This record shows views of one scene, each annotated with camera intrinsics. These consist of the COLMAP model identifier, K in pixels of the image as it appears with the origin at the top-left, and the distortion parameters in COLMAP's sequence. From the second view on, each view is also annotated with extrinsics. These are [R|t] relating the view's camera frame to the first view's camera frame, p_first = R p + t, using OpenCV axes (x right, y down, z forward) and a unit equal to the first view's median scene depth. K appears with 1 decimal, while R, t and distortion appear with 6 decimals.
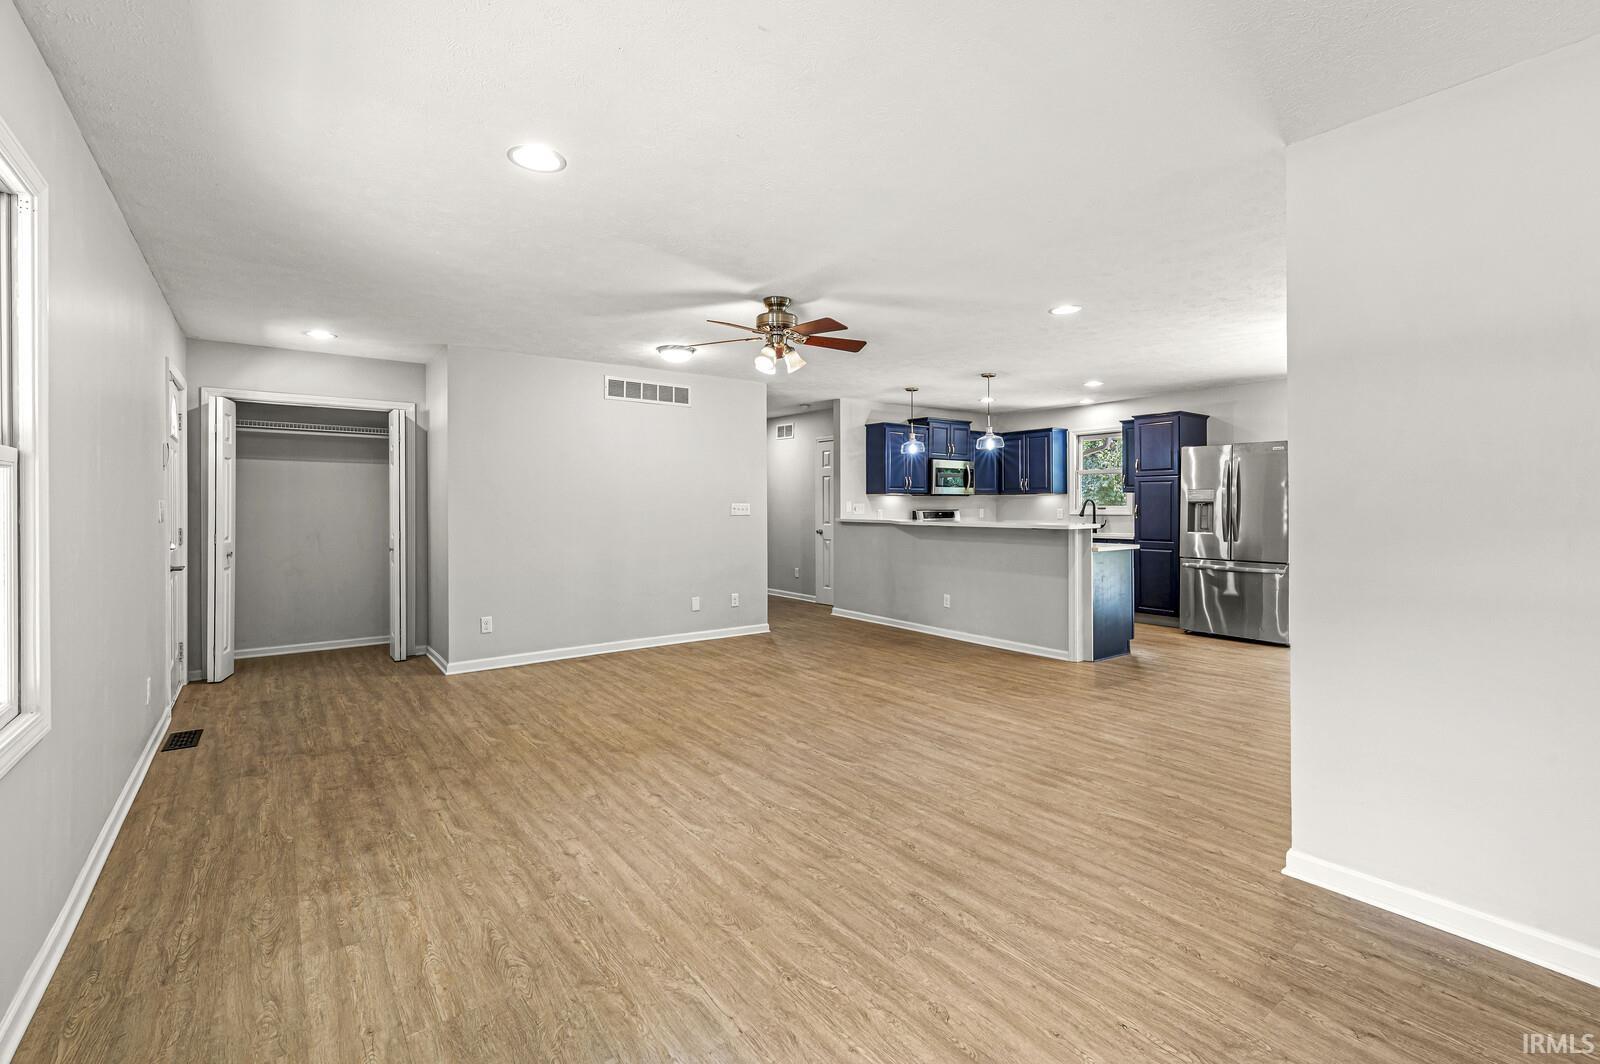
lens RADIAL K [[697.3, 0, 802.6], [0, 697.3, 507.6], [0, 0, 1]] dist [-0.000444, -0.000455]
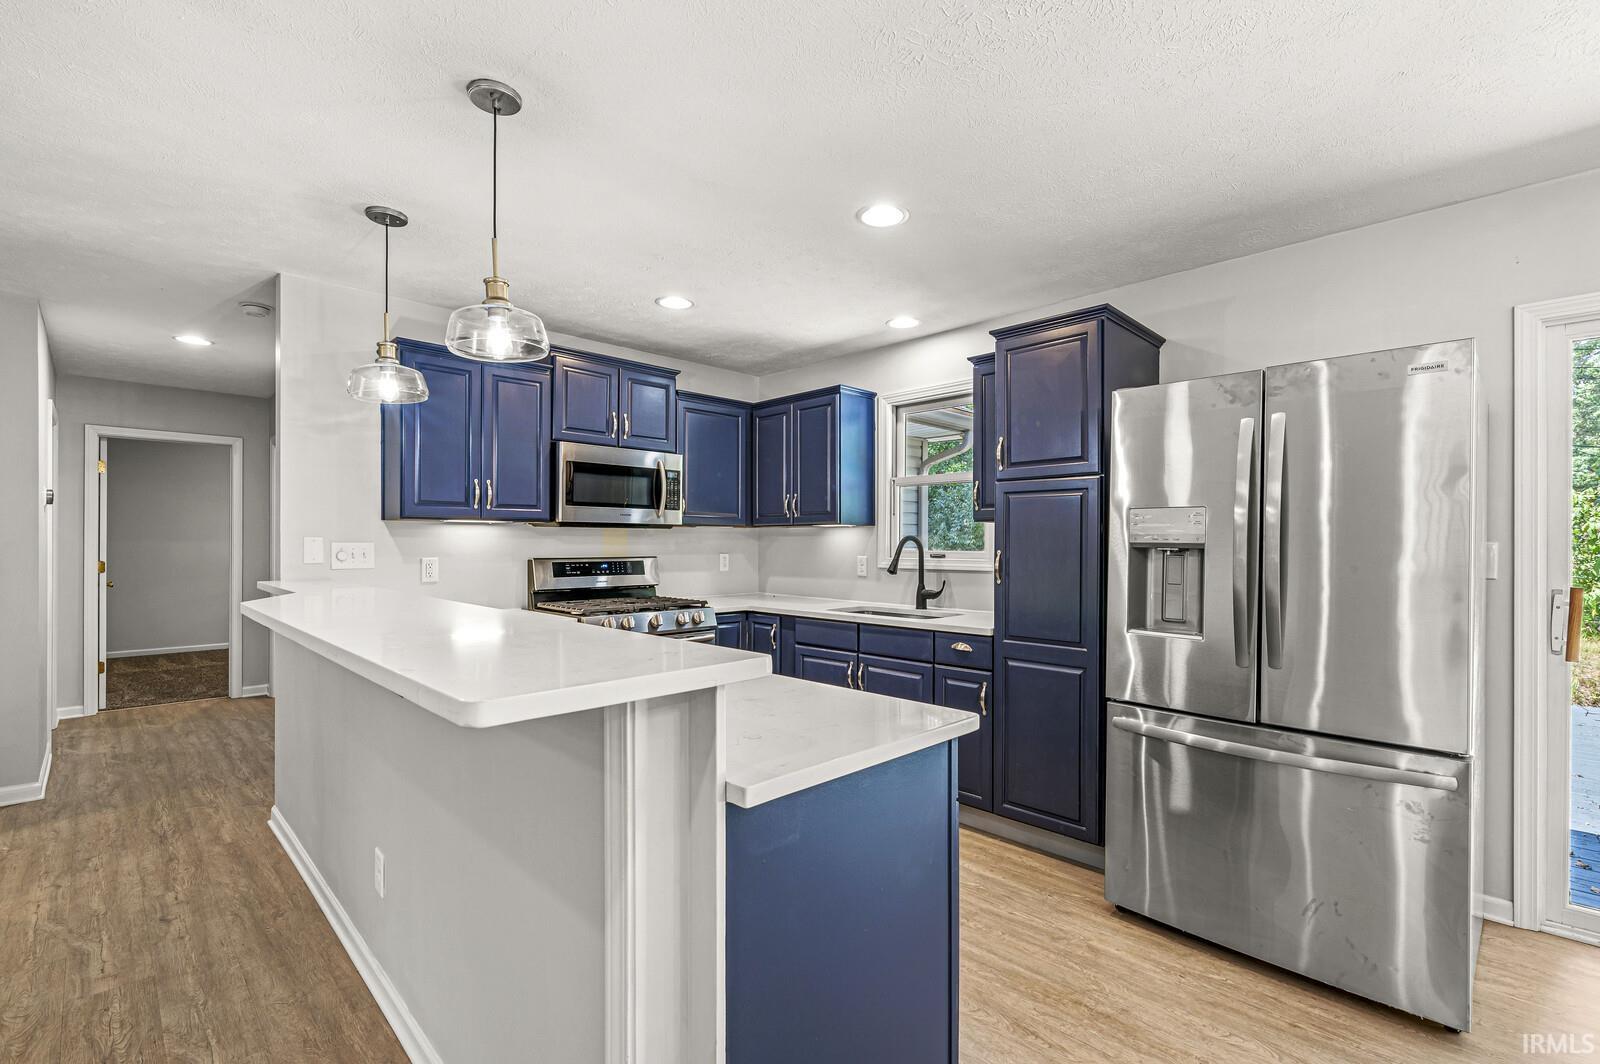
lens RADIAL K [[697.3, 0, 808.2], [0, 697.3, 539.8], [0, 0, 1]] dist [-0.000444, -0.000455]
pose [[0.989682, 0.005822, 0.143166, 0.344314], [-0.004791, 0.999960, -0.007541, -0.007253], [-0.143204, 0.006777, 0.989670, 0.681144]]
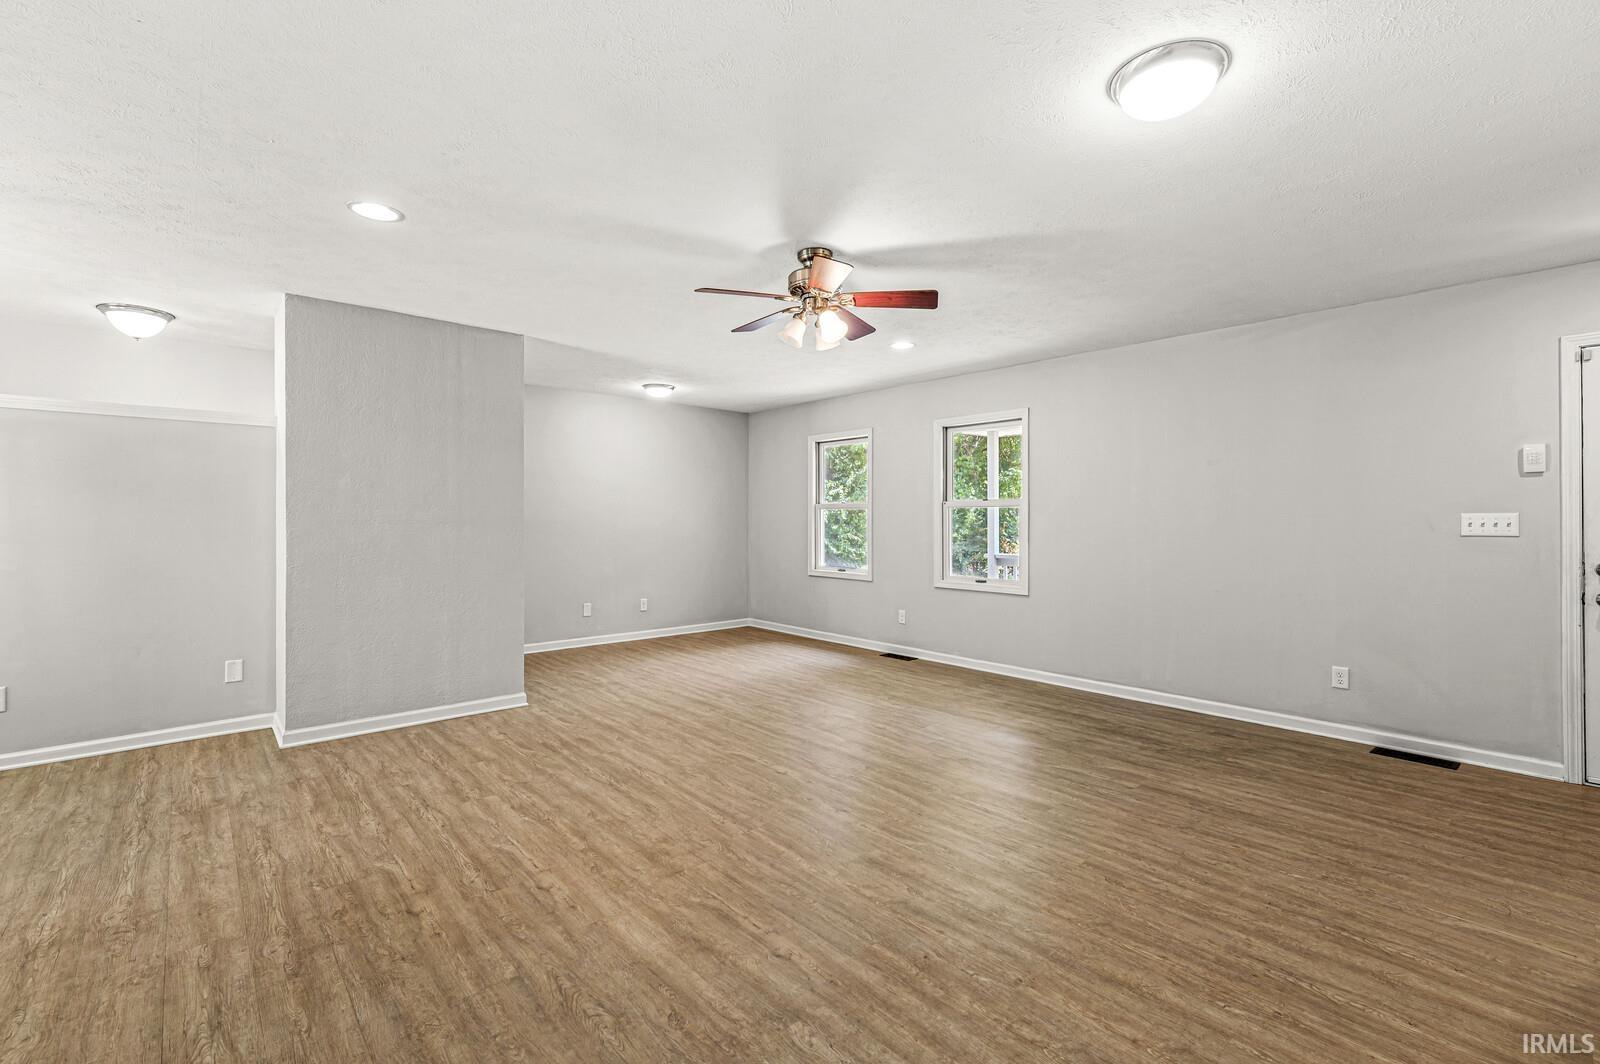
lens RADIAL K [[697.3, 0, 804.4], [0, 697.3, 519.3], [0, 0, 1]] dist [-0.000444, -0.000455]
pose [[-0.996554, 0.001602, -0.082925, 0.025351], [0.001250, 0.999990, 0.004294, -0.003845], [0.082931, 0.004175, -0.996547, 1.072585]]
